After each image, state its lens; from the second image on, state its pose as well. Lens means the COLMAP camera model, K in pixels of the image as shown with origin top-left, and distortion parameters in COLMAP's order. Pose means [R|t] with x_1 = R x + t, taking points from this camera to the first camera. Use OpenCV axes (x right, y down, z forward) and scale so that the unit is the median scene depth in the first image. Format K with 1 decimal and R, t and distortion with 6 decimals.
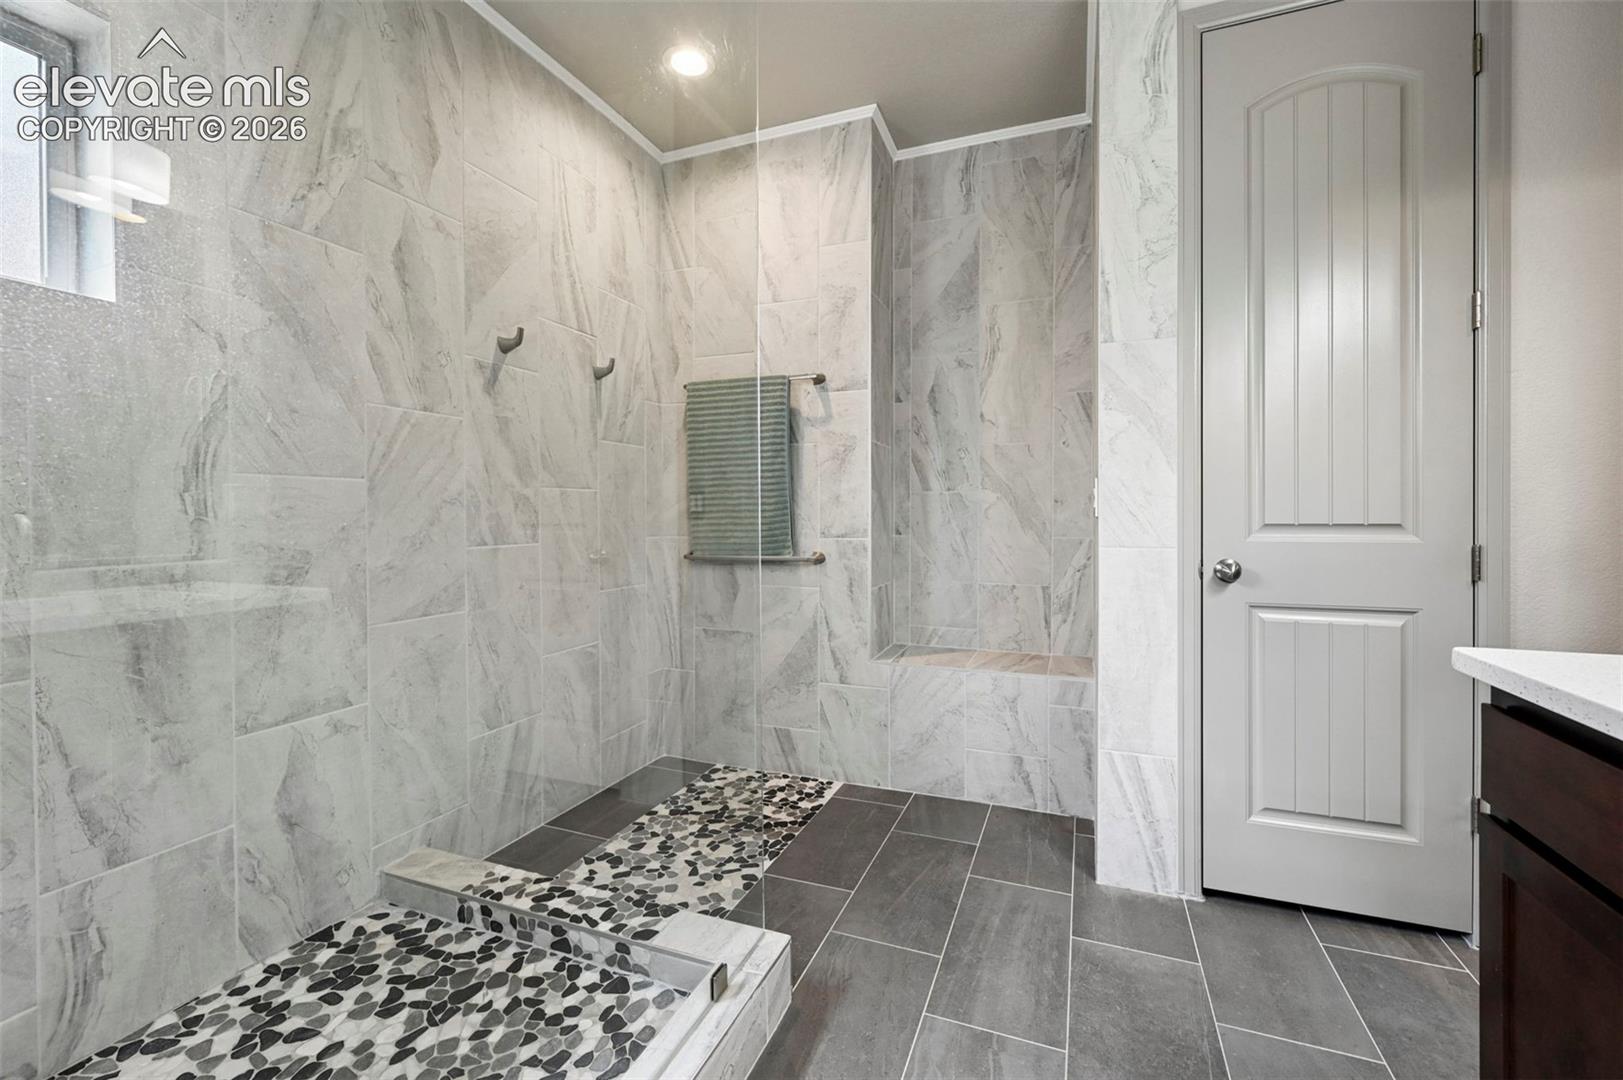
lens RADIAL K [[675.9, 0, 814.5], [0, 675.9, 516.3], [0, 0, 1]] dist [-0.001499, 0.000430]
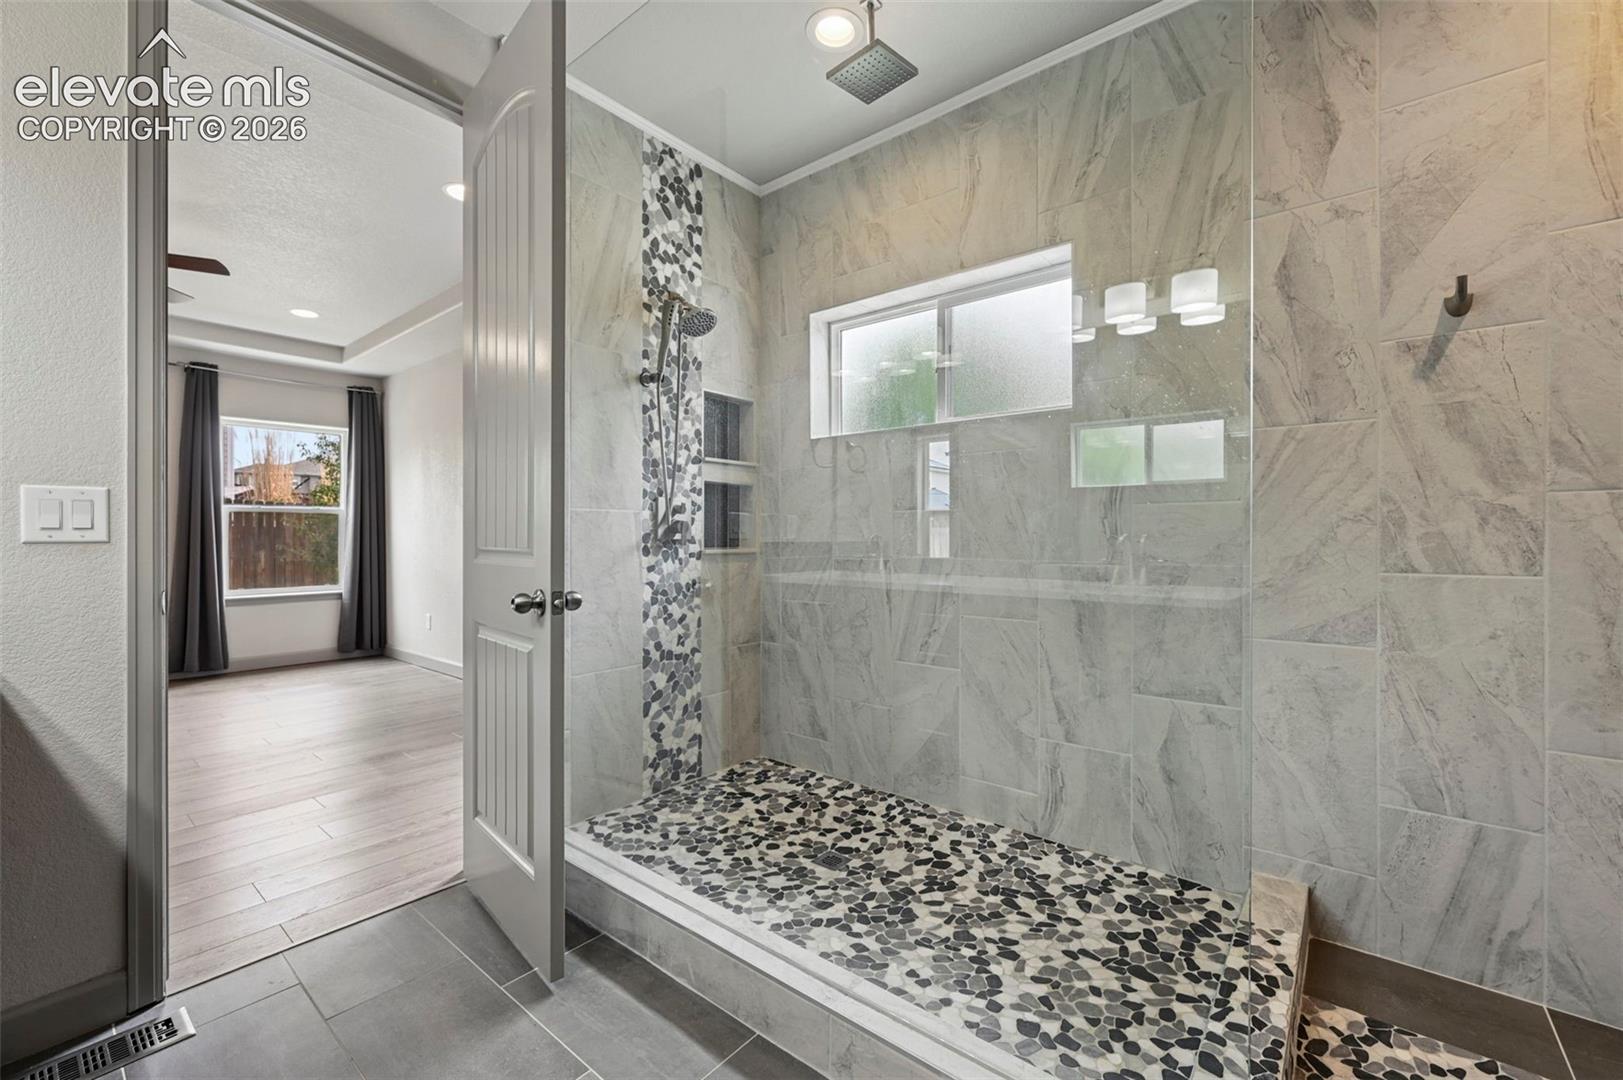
lens RADIAL K [[650.2, 0, 840.1], [0, 650.2, 532.2], [0, 0, 1]] dist [-0.000750, -0.000039]
pose [[-0.280633, -0.002350, -0.959812, 0.477459], [-0.000844, 0.999997, -0.002201, -0.002139], [0.959815, 0.000192, -0.280634, 0.628320]]
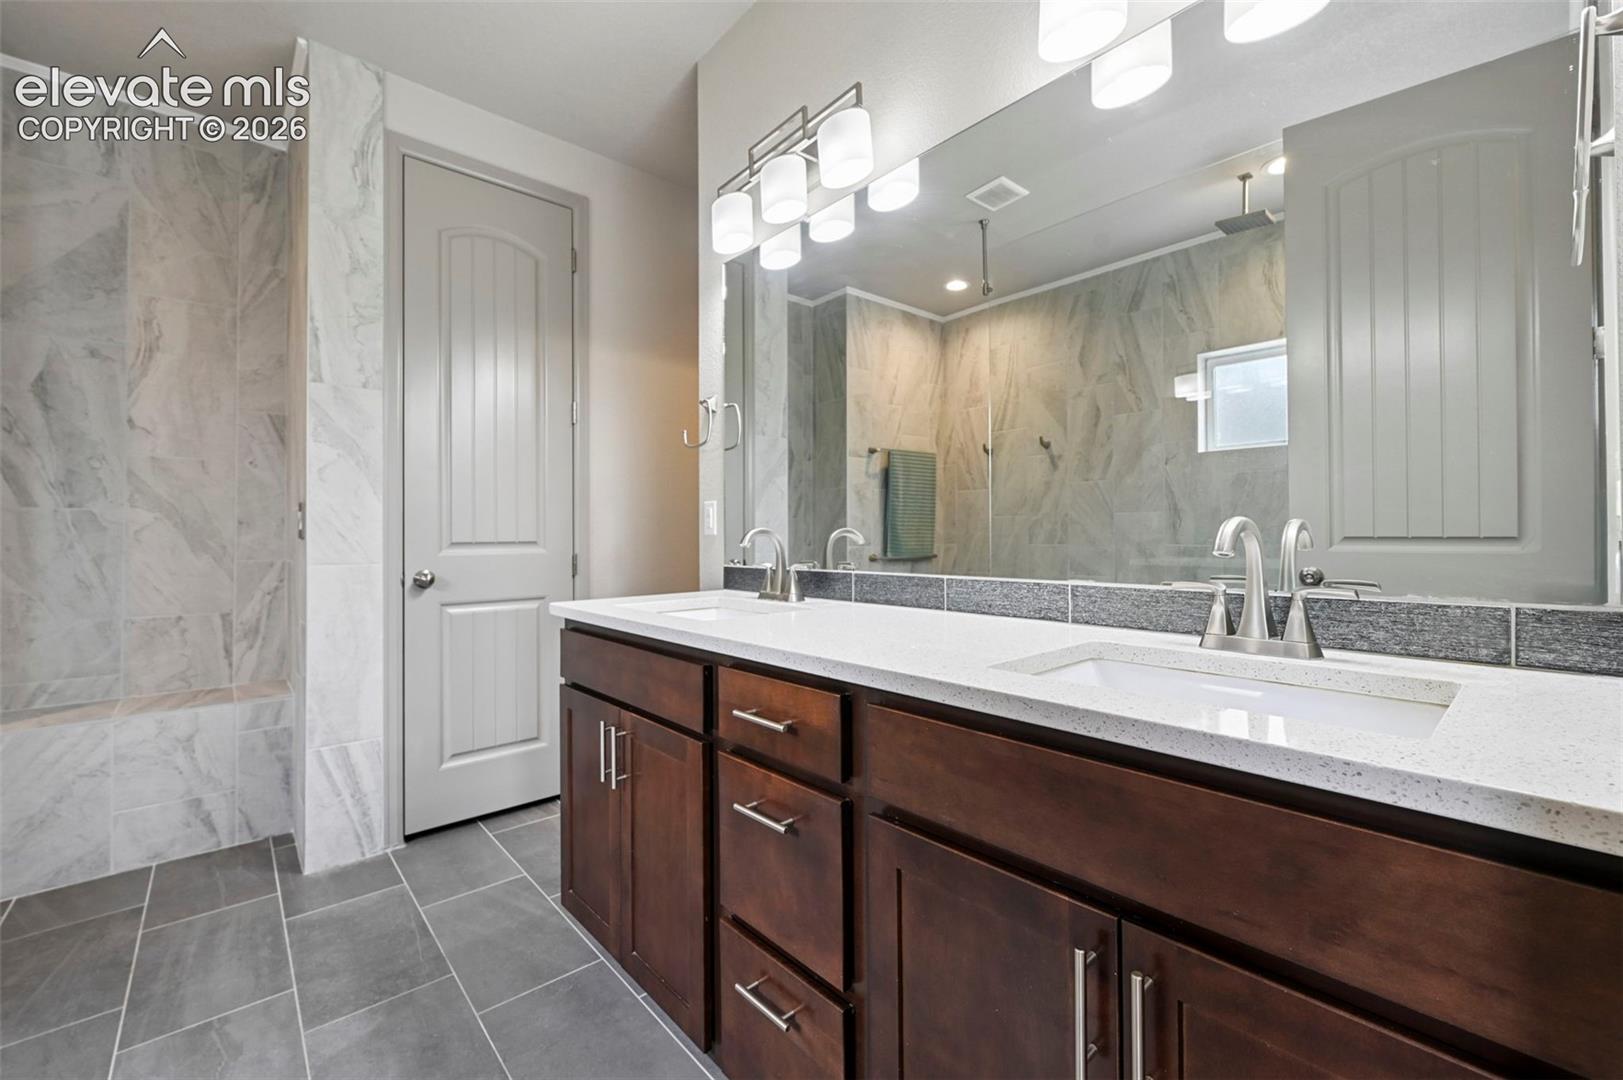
lens RADIAL K [[669.2, 0, 839.7], [0, 669.2, 531.2], [0, 0, 1]] dist [-0.000998, -0.000111]
pose [[0.435239, 0.005399, 0.900299, -0.185487], [0.007229, 0.999929, -0.009491, 0.006414], [-0.900286, 0.010640, 0.435169, -0.259797]]
